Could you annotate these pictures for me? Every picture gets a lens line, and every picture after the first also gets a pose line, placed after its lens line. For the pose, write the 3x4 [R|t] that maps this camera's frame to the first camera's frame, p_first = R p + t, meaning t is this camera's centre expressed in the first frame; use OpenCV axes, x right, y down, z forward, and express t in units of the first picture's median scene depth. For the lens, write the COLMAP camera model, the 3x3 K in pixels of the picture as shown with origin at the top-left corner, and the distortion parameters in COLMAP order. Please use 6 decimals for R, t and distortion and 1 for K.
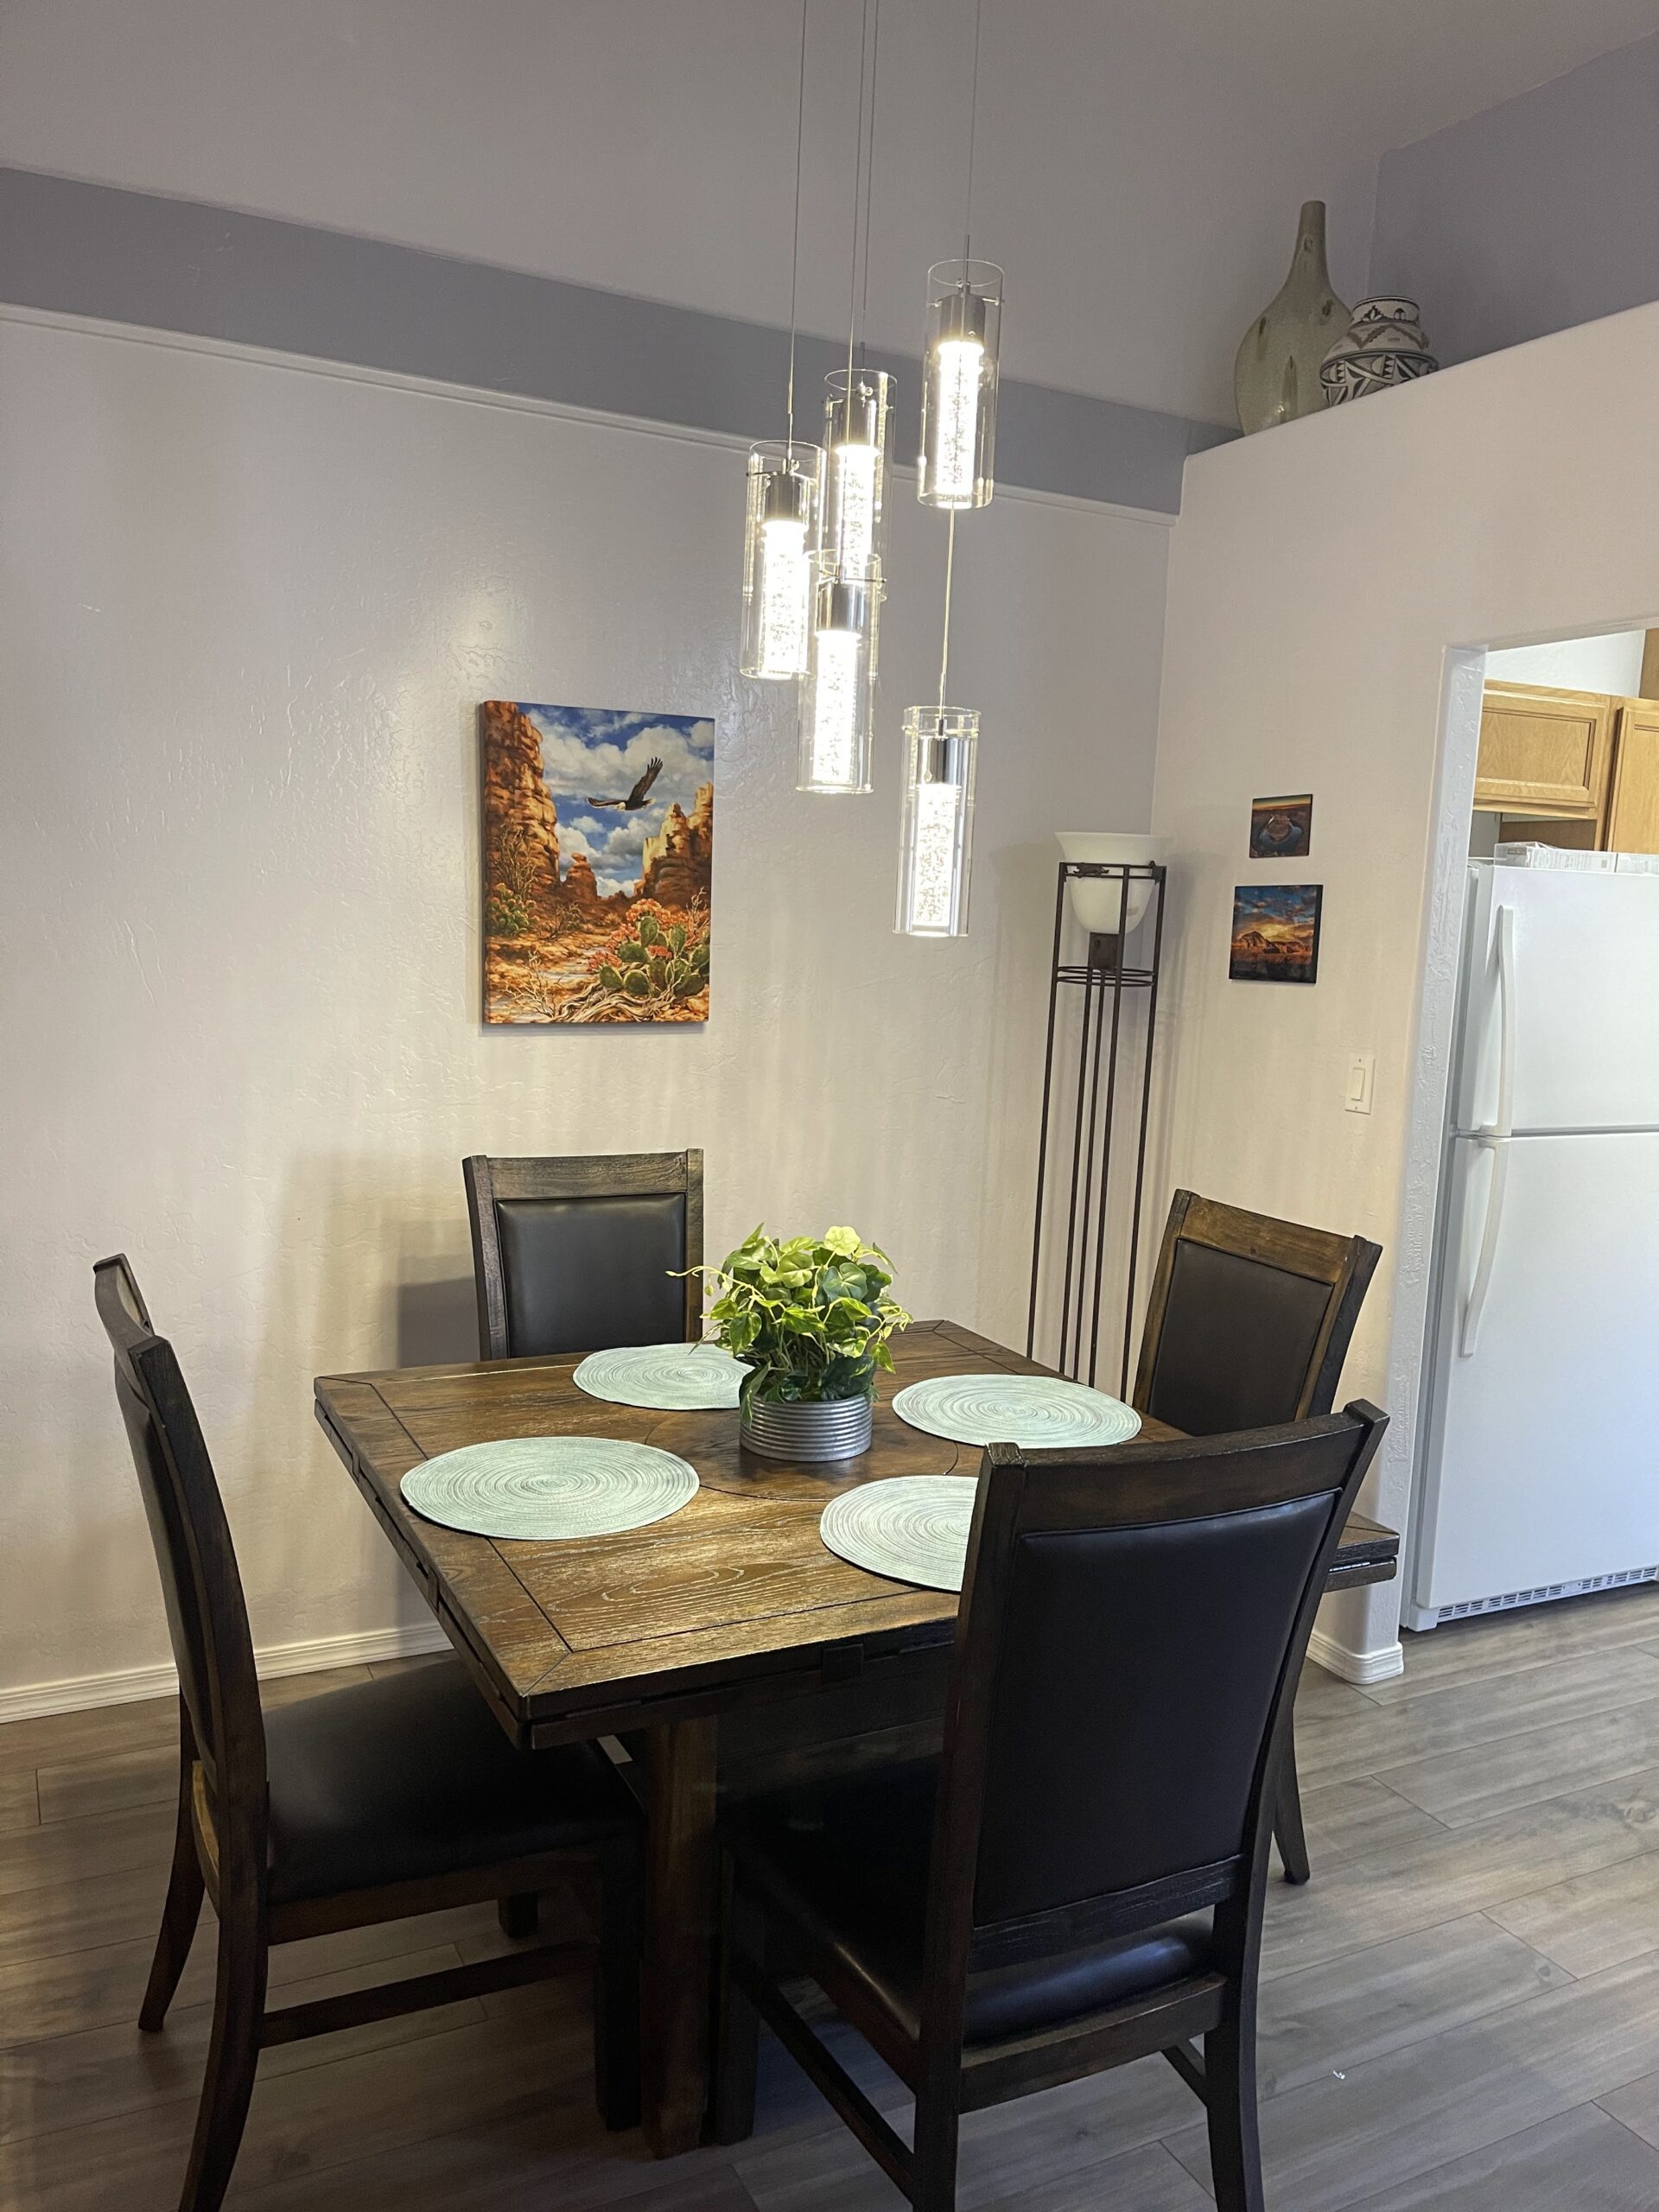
lens RADIAL K [[1689.1, 0, 835.4], [0, 1689.1, 1107.3], [0, 0, 1]] dist [0.052924, -0.015982]
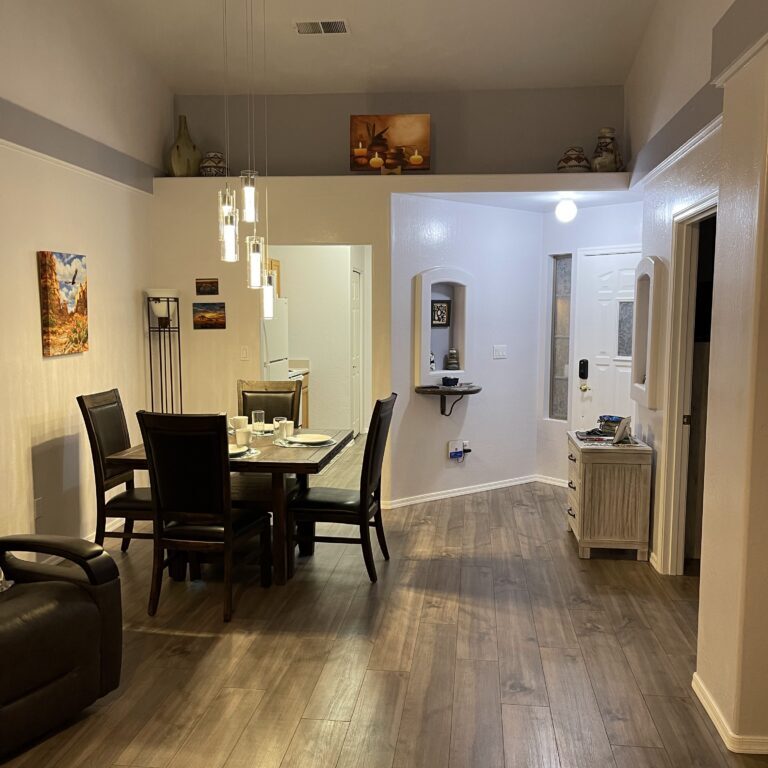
lens RADIAL K [[775.7, 0, 383.7], [0, 775.7, 387.0], [0, 0, 1]] dist [0.062562, 0.000000]
pose [[0.560993, -0.118751, 0.819259, -0.998135], [0.116953, 0.991101, 0.063575, -0.012856], [-0.819517, 0.060150, 0.569889, -0.285905]]
